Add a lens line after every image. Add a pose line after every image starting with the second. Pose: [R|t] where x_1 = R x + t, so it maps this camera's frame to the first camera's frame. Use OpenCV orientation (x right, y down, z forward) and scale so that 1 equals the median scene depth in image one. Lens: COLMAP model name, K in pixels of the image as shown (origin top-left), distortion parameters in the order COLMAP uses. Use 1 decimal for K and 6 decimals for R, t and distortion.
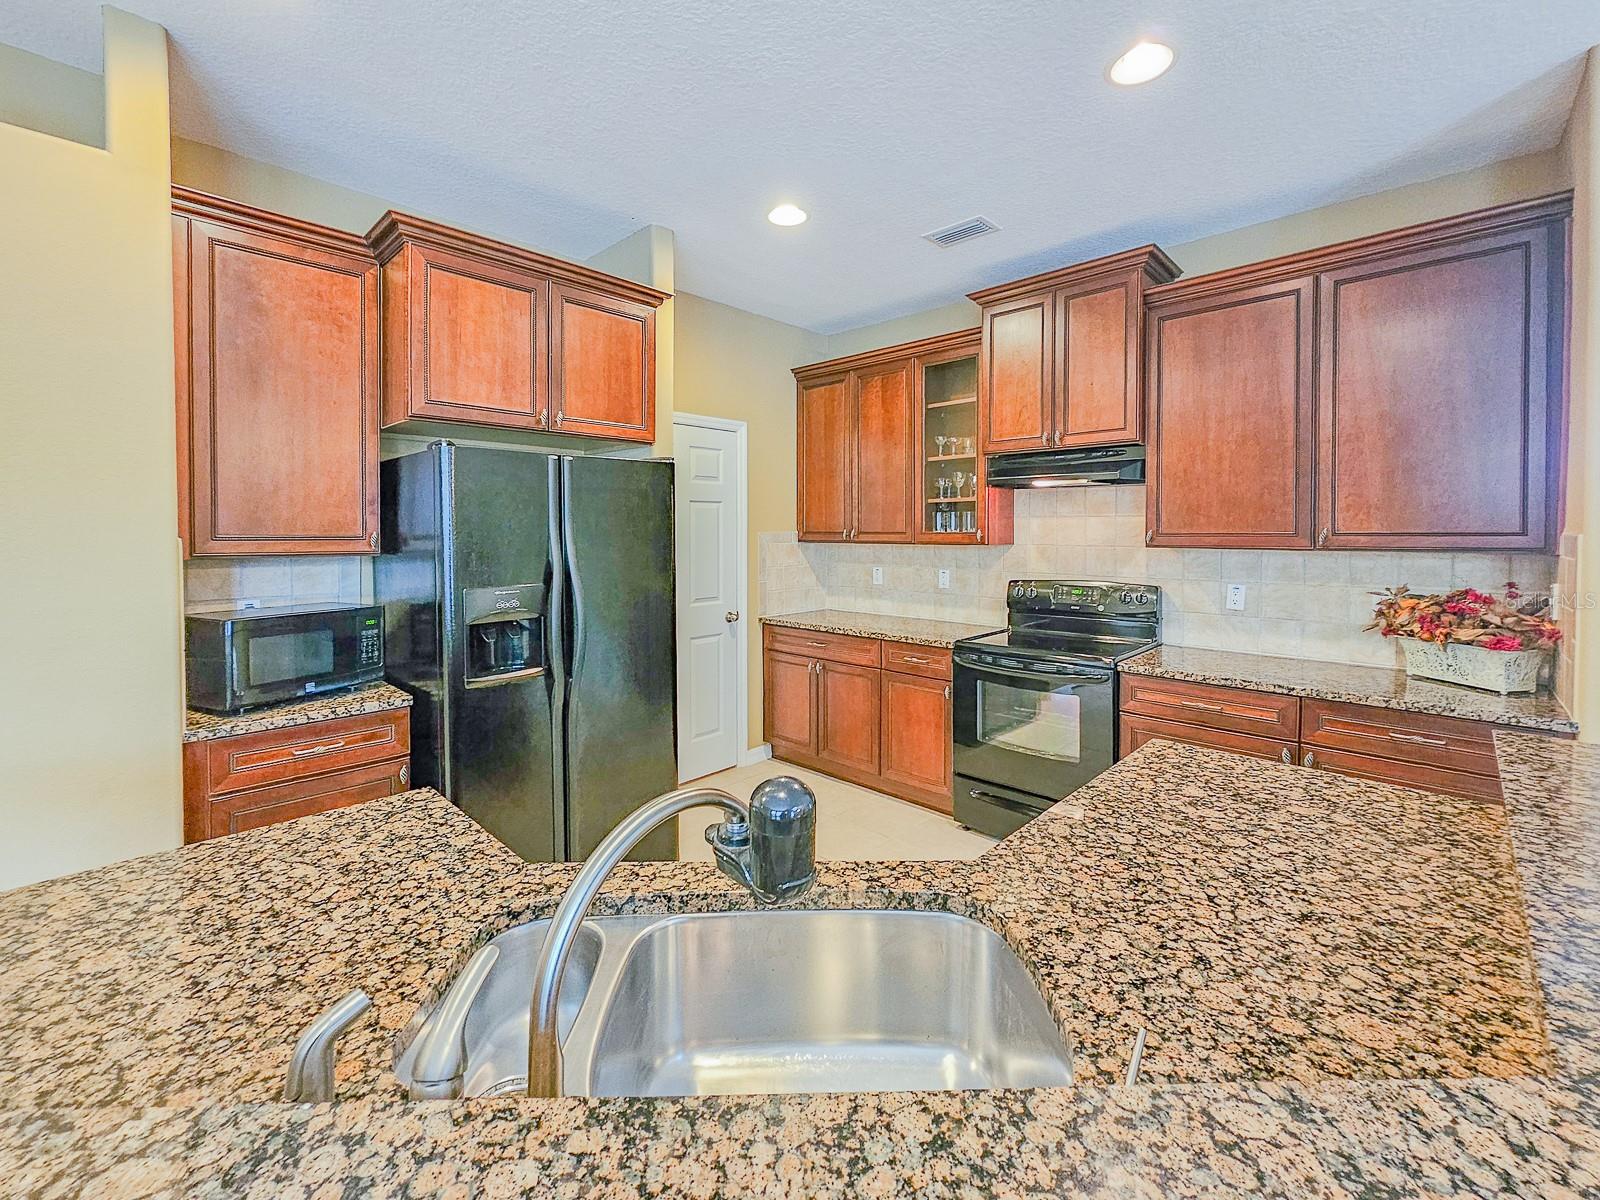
lens RADIAL K [[669.3, 0, 821.9], [0, 669.3, 531.5], [0, 0, 1]] dist [0.000506, -0.000285]
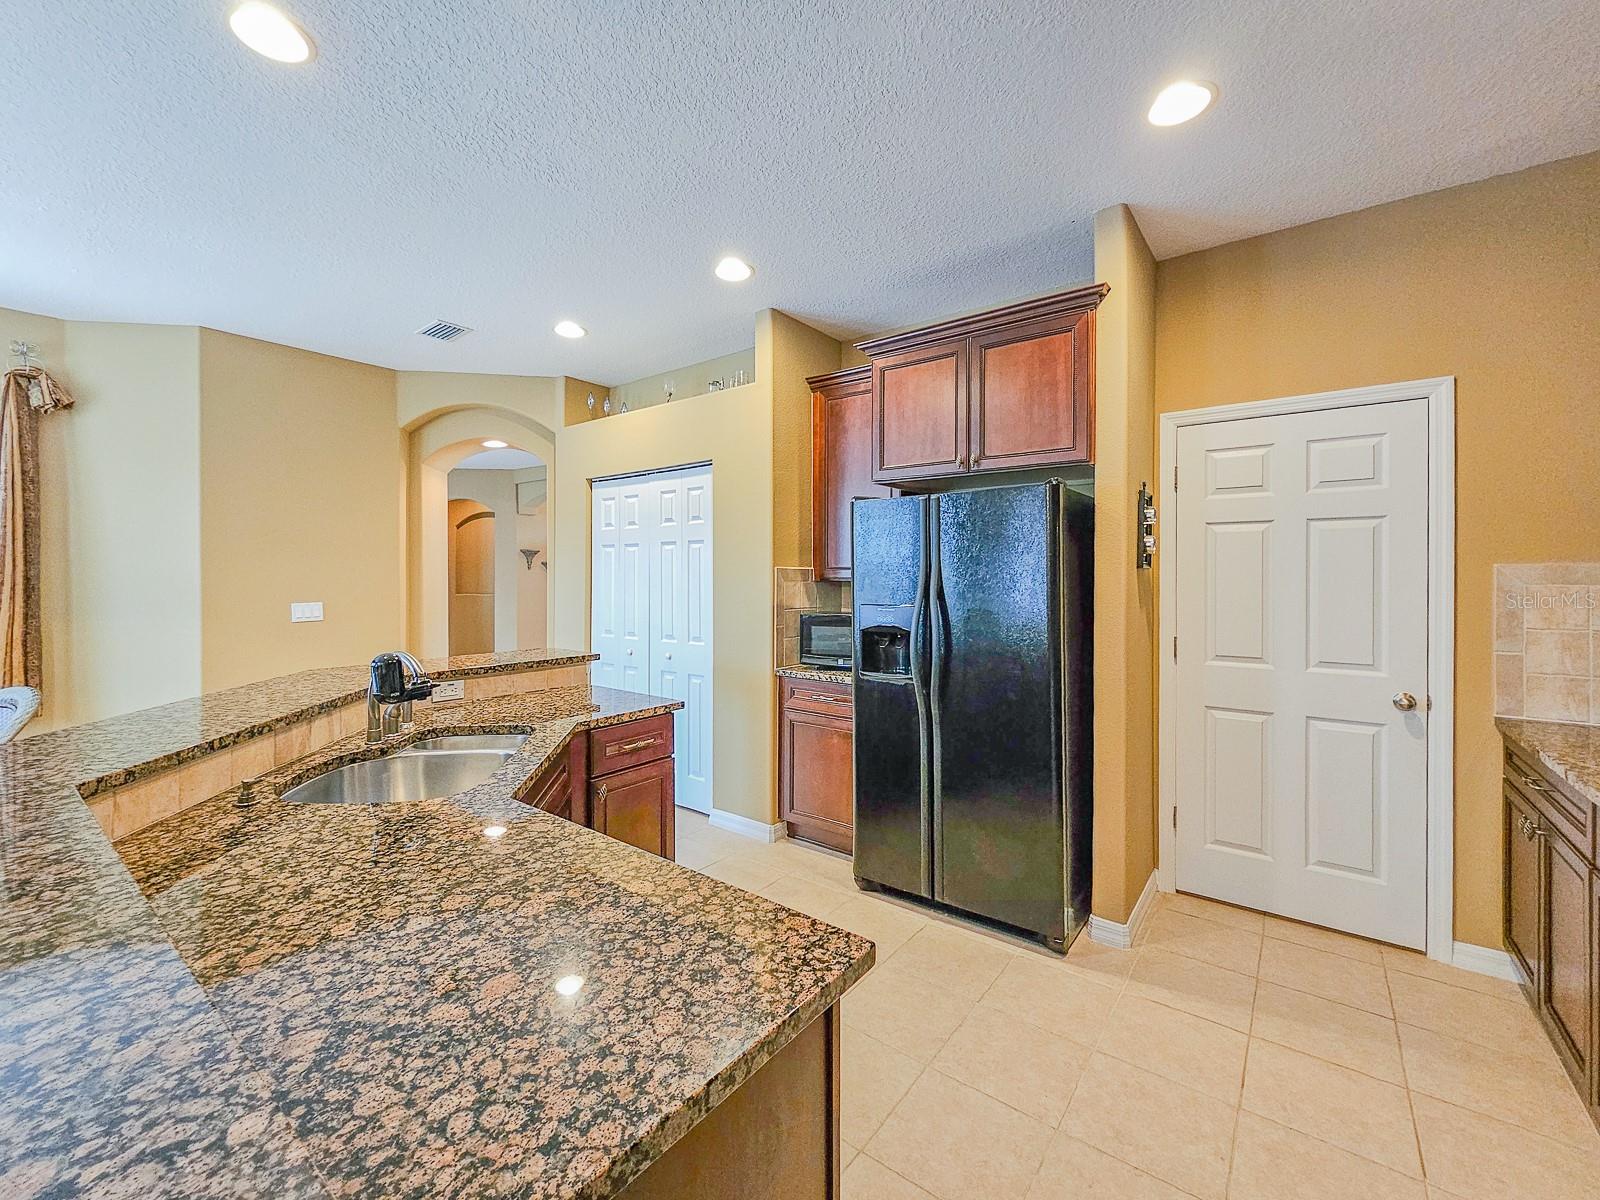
lens RADIAL K [[669.3, 0, 790.0], [0, 669.3, 573.2], [0, 0, 1]] dist [0.000506, -0.000285]
pose [[0.094464, -0.002324, -0.995526, 1.644237], [-0.002331, 0.999994, -0.002556, 0.050611], [0.995526, 0.002562, 0.094458, 1.466673]]
